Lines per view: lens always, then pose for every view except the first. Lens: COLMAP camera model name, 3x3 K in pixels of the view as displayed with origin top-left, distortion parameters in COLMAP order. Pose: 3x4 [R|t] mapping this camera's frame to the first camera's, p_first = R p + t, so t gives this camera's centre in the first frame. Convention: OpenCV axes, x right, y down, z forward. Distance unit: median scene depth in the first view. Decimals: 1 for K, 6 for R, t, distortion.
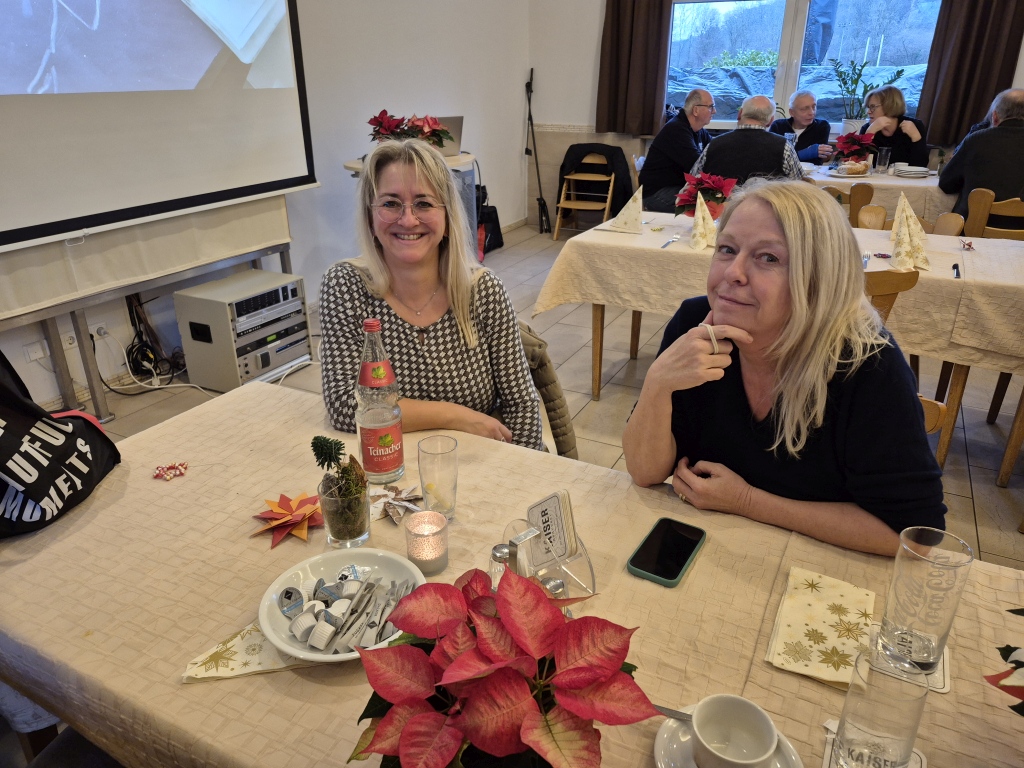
lens RADIAL K [[723.2, 0, 512.0], [0, 723.2, 384.0], [0, 0, 1]] dist [0.067249, -0.116998]
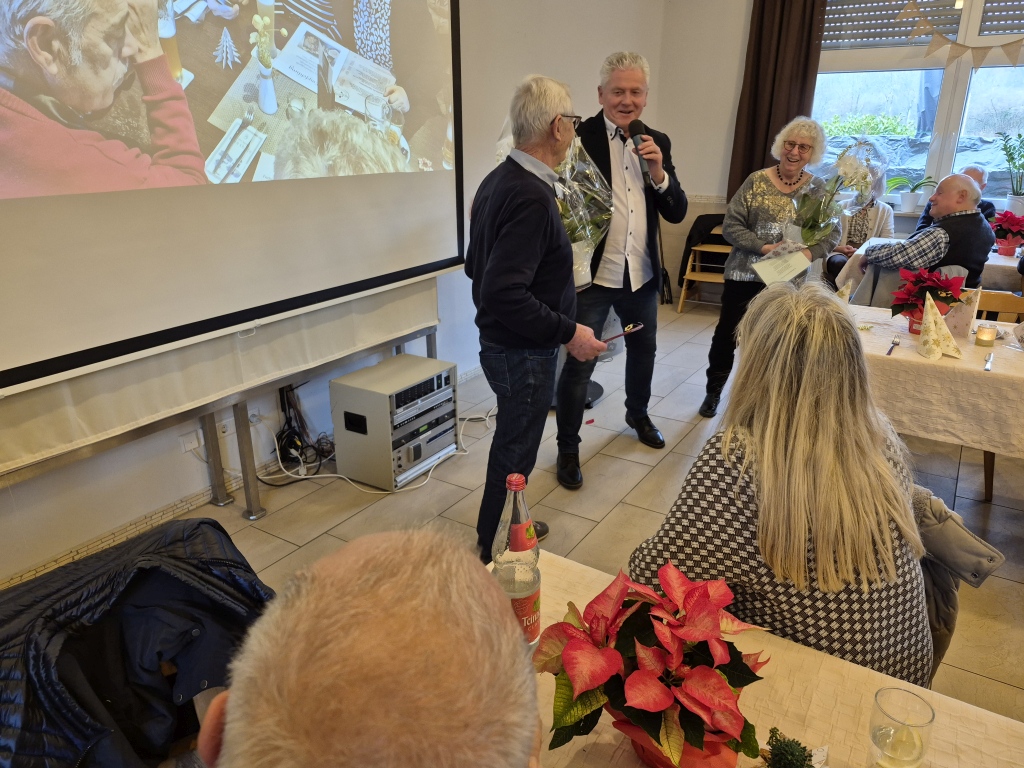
lens RADIAL K [[723.2, 0, 512.0], [0, 723.2, 384.0], [0, 0, 1]] dist [0.067249, -0.116998]
pose [[0.996053, 0.028659, -0.084007, -0.138316], [-0.034152, 0.997320, -0.064706, -0.064108], [0.081928, 0.067320, 0.994362, 0.068820]]
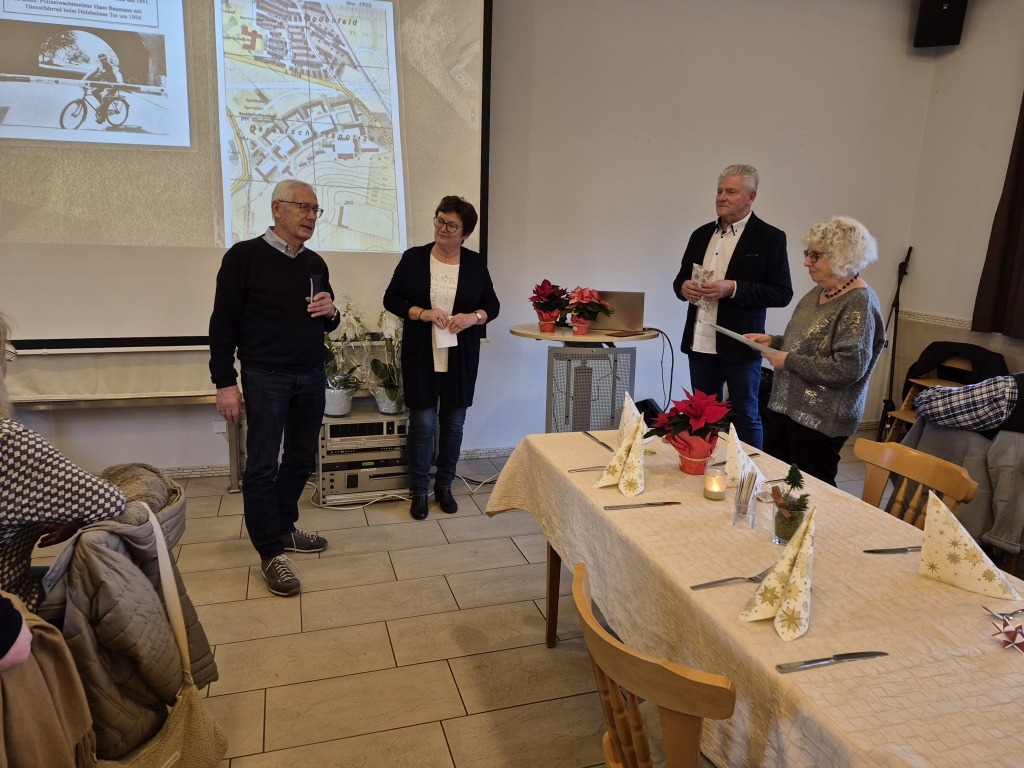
lens RADIAL K [[723.2, 0, 512.0], [0, 723.2, 384.0], [0, 0, 1]] dist [0.067249, -0.116998]
pose [[0.705671, 0.178269, -0.685746, 0.549508], [-0.313001, 0.946708, -0.075986, -0.161999], [0.635656, 0.268261, 0.723863, 0.316069]]
